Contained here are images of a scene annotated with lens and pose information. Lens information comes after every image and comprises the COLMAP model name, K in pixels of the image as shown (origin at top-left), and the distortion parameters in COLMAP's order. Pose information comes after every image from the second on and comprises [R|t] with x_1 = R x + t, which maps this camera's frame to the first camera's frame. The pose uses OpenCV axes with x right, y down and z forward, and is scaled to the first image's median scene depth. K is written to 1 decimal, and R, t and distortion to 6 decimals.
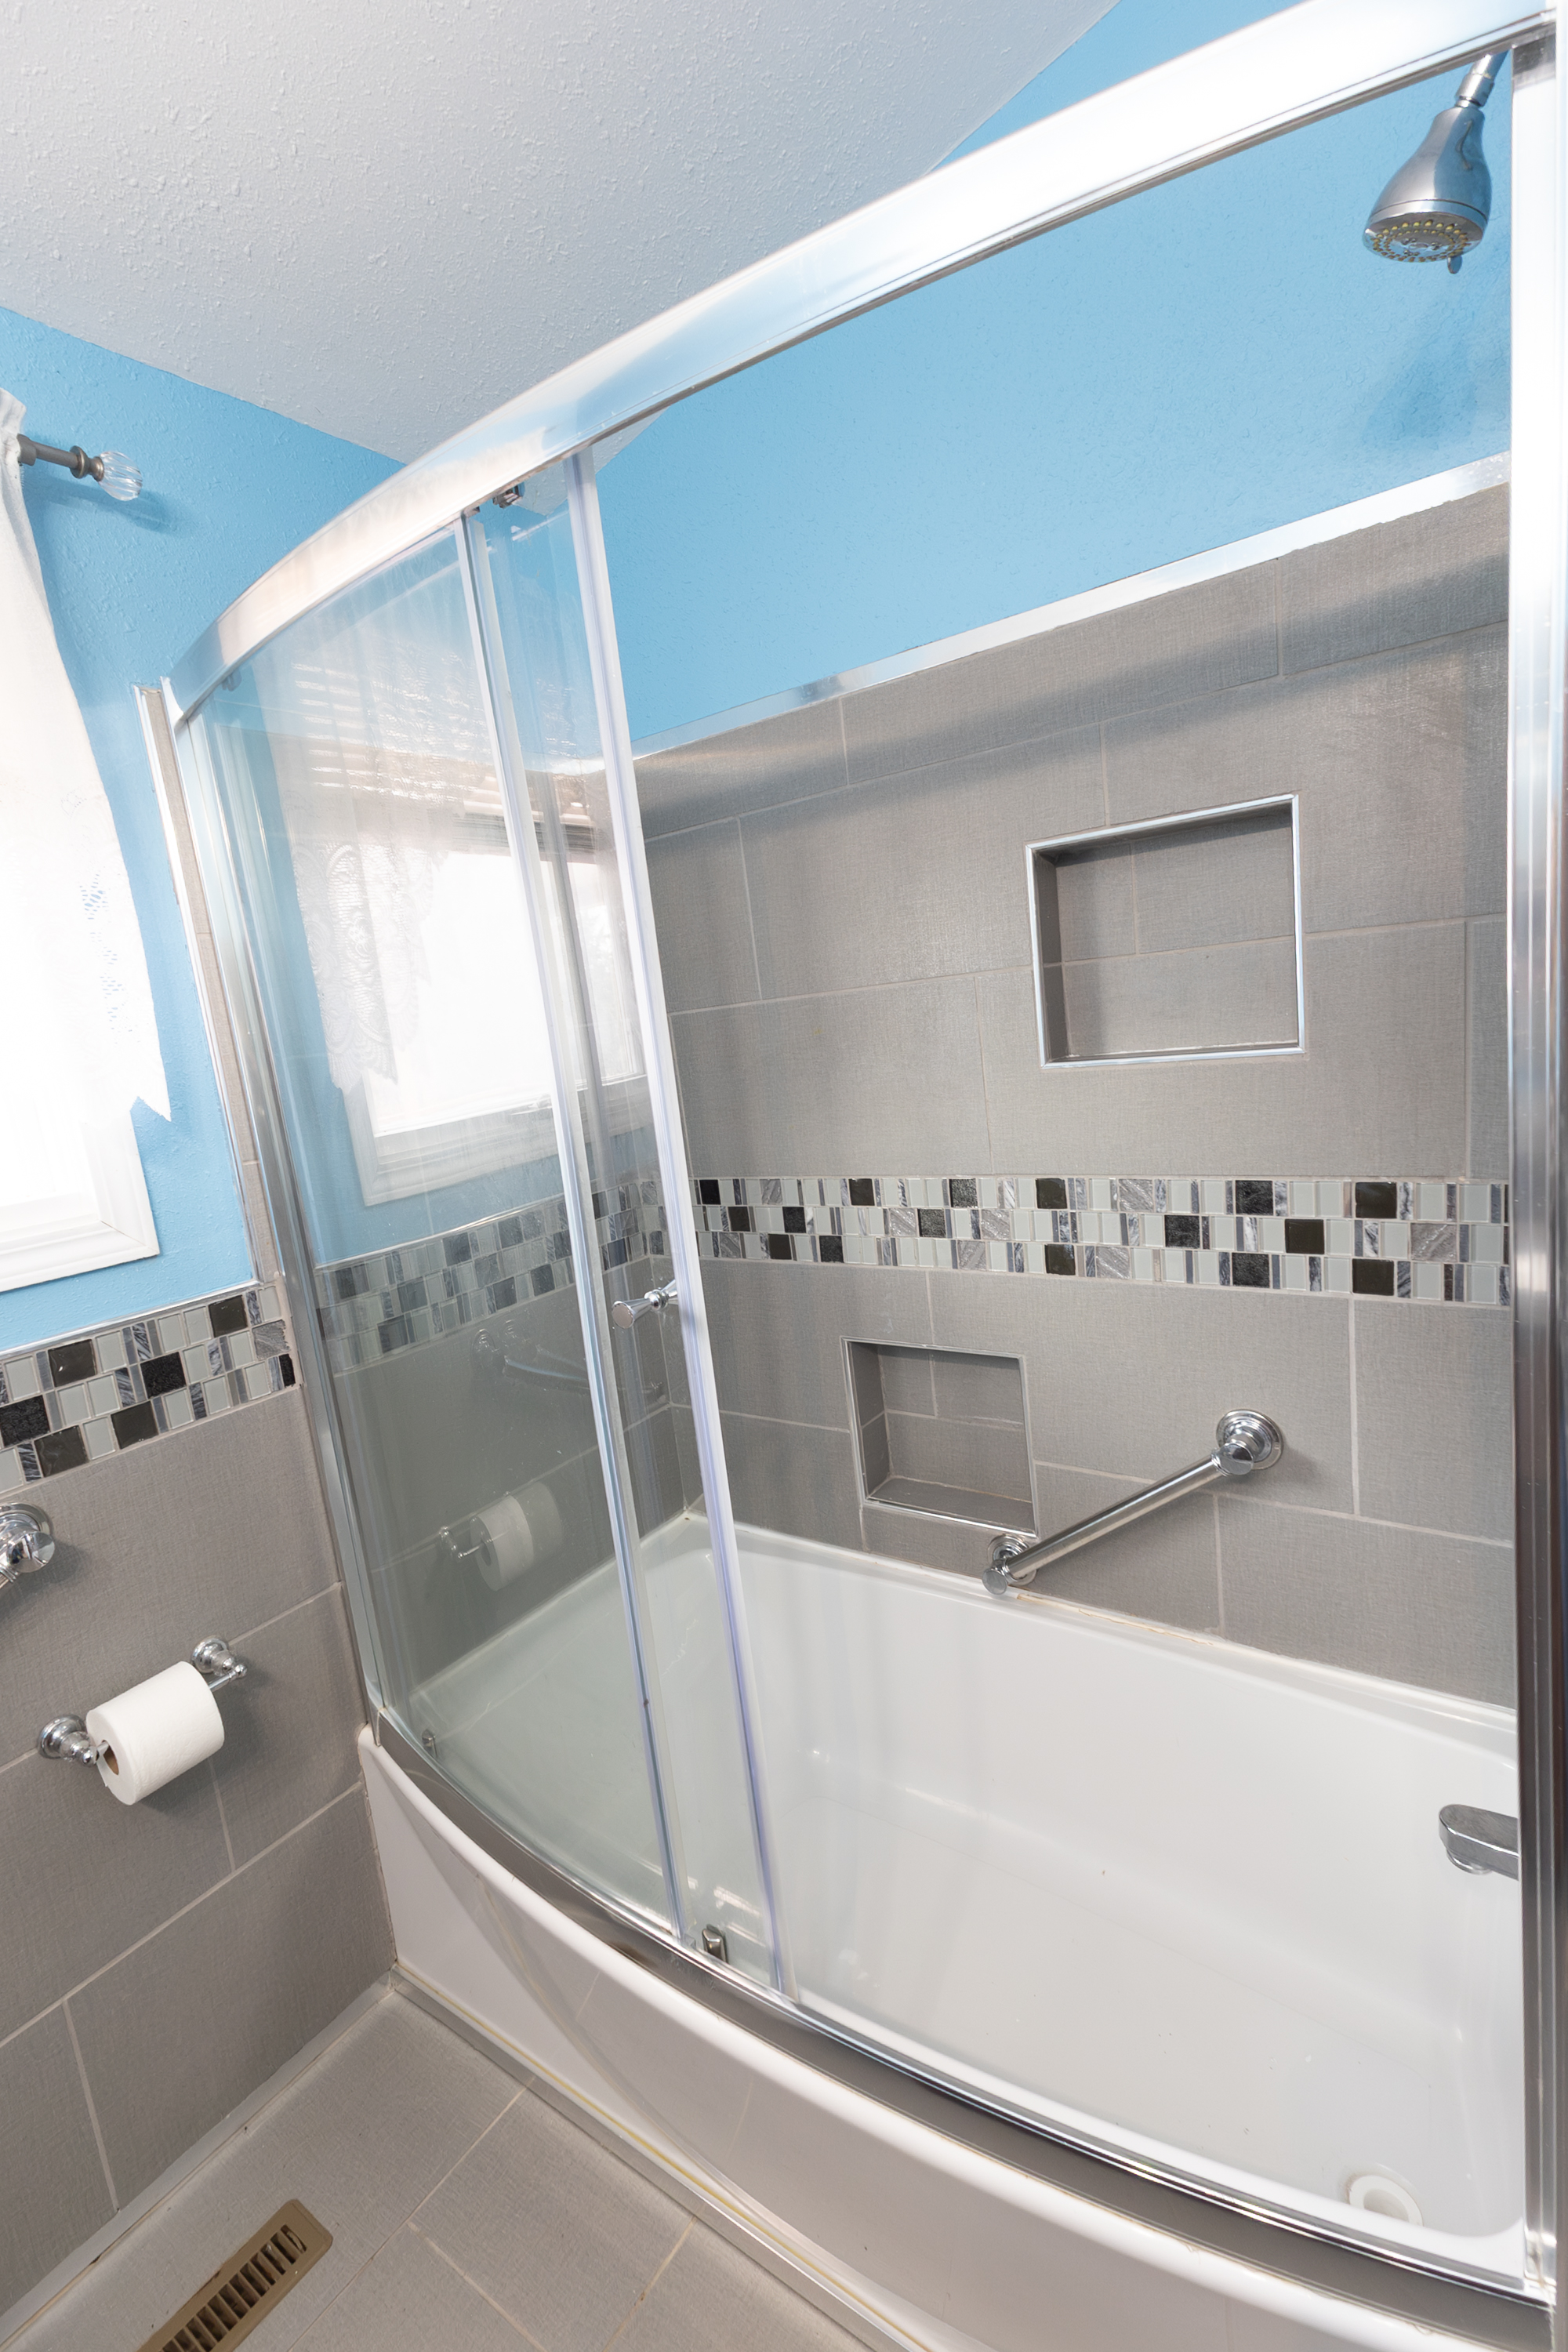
lens RADIAL K [[1067.3, 0, 772.9], [0, 1067.3, 1175.8], [0, 0, 1]] dist [0.033262, -0.011765]
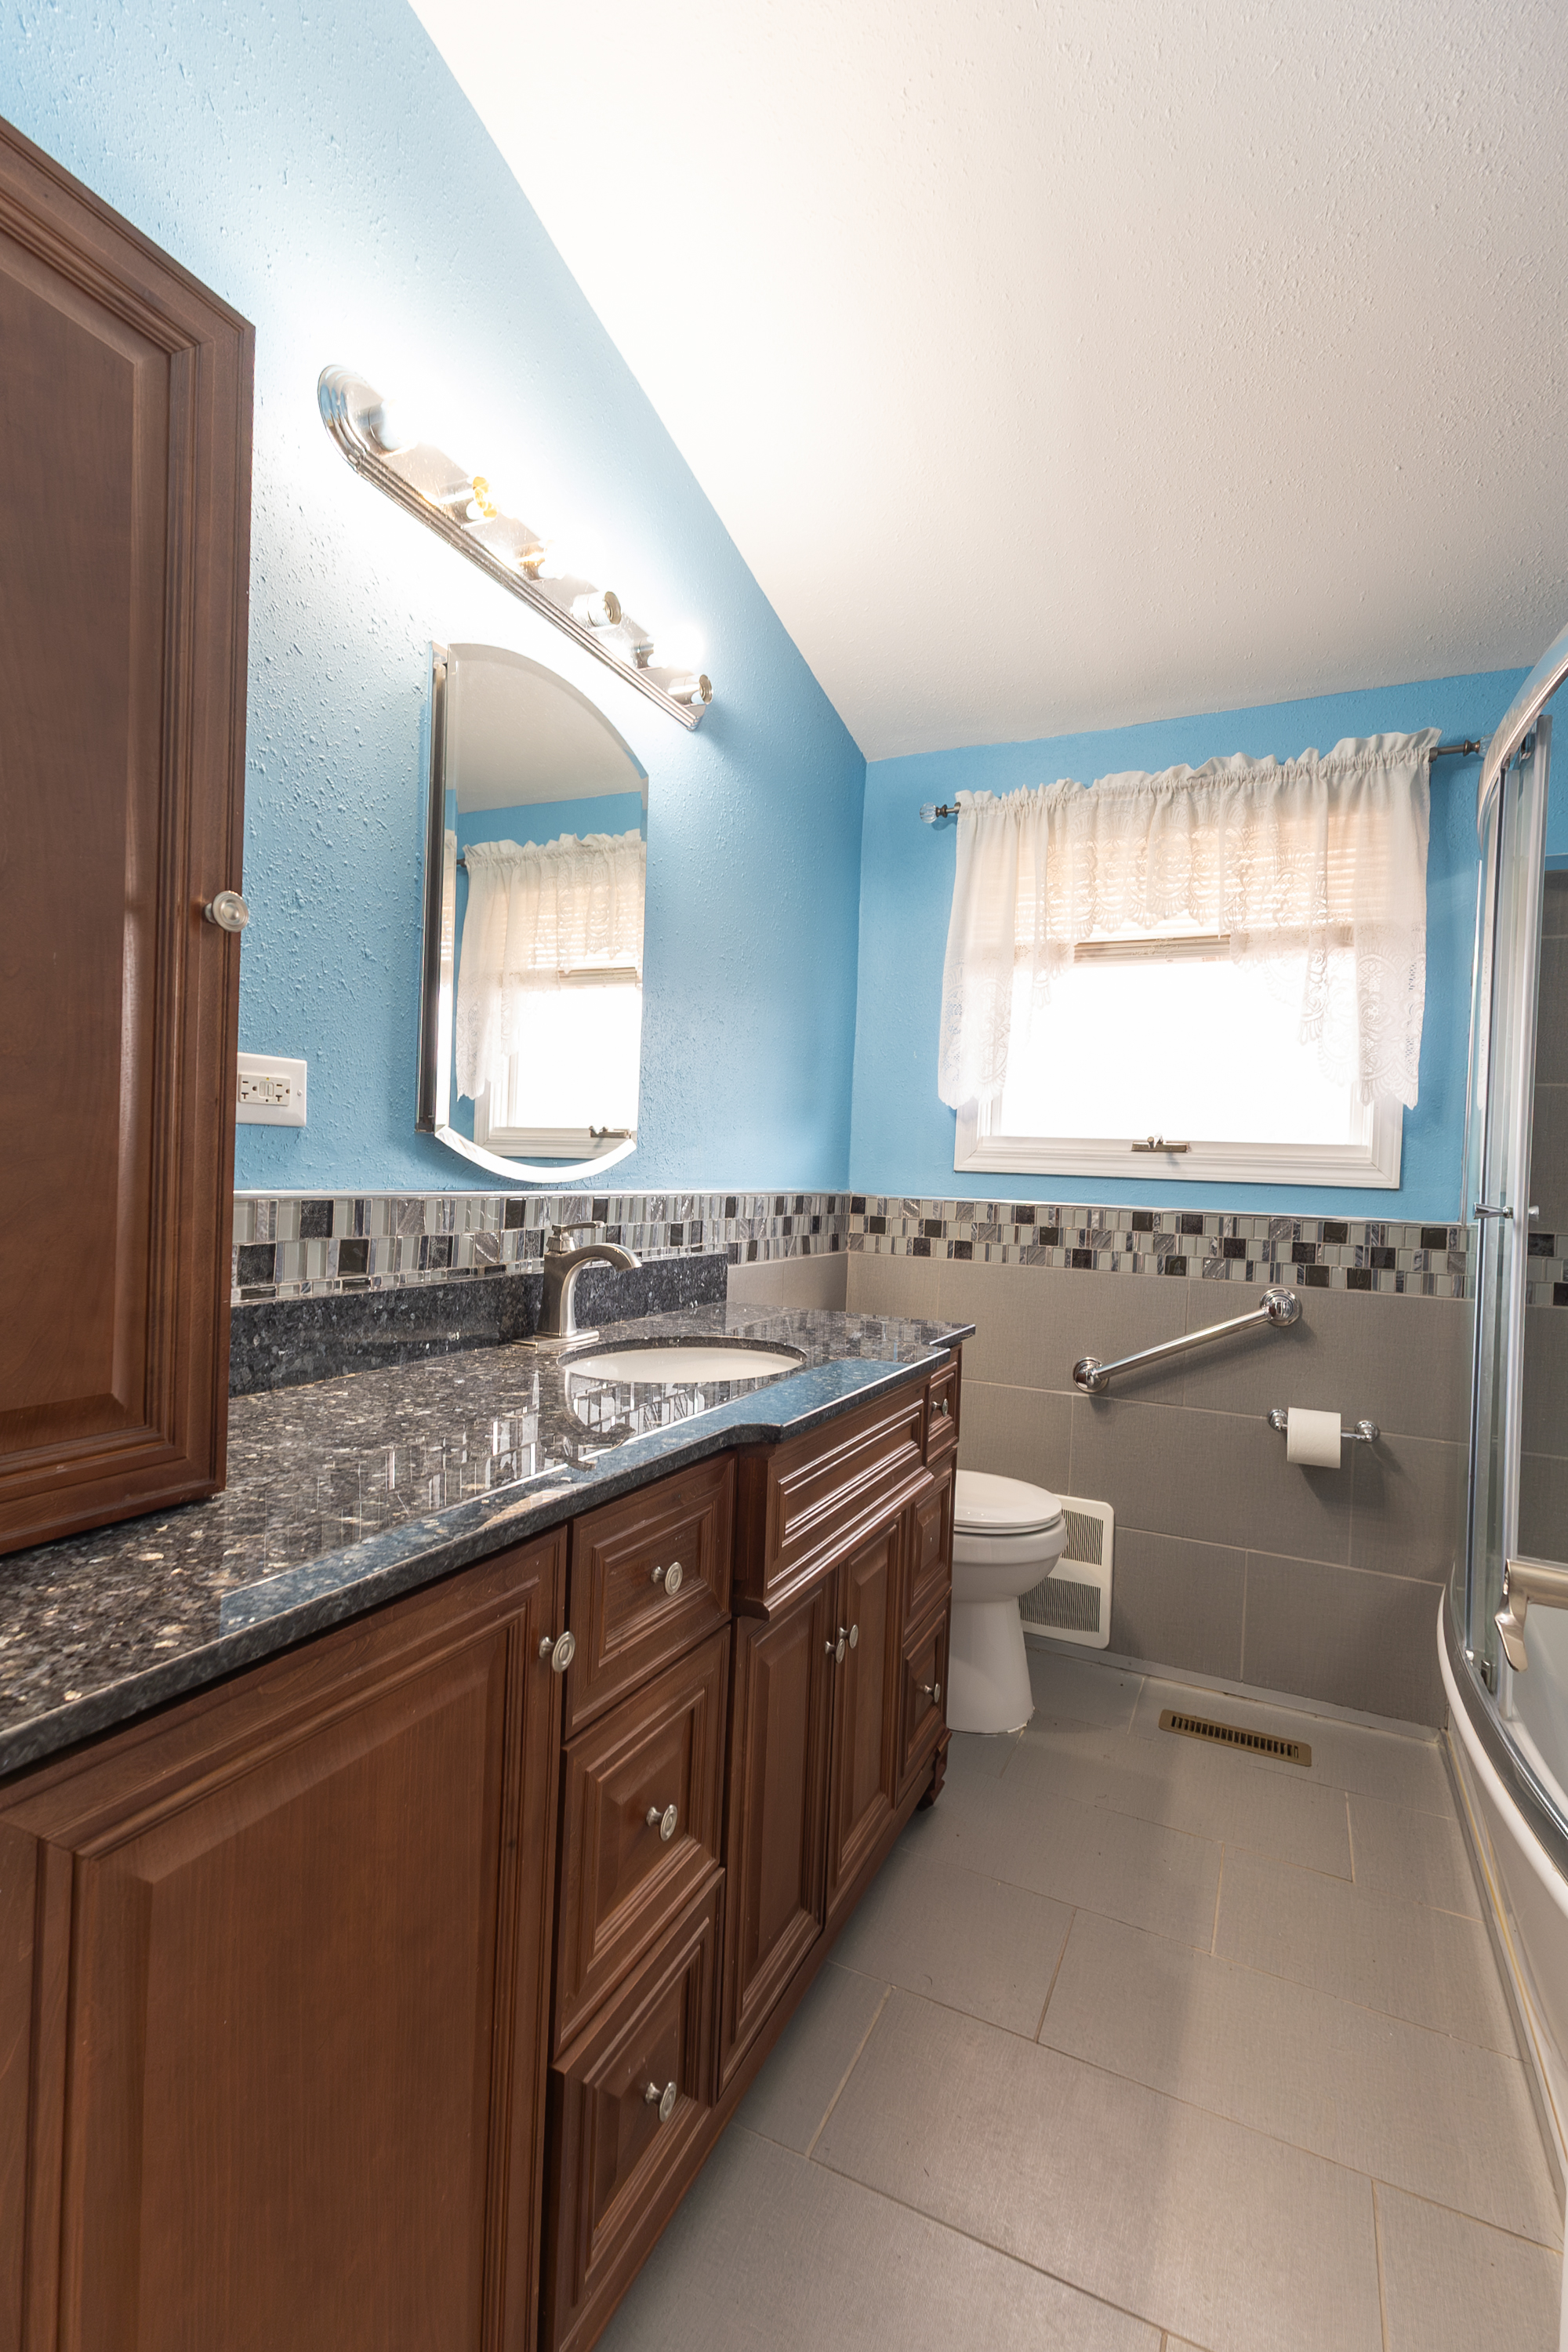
lens RADIAL K [[1067.3, 0, 772.9], [0, 1067.3, 1175.8], [0, 0, 1]] dist [0.033262, -0.011765]
pose [[0.162784, 0.124666, -0.978754, 0.949886], [-0.219421, 0.971719, 0.087276, 0.122547], [0.961954, 0.200553, 0.185535, -0.280125]]
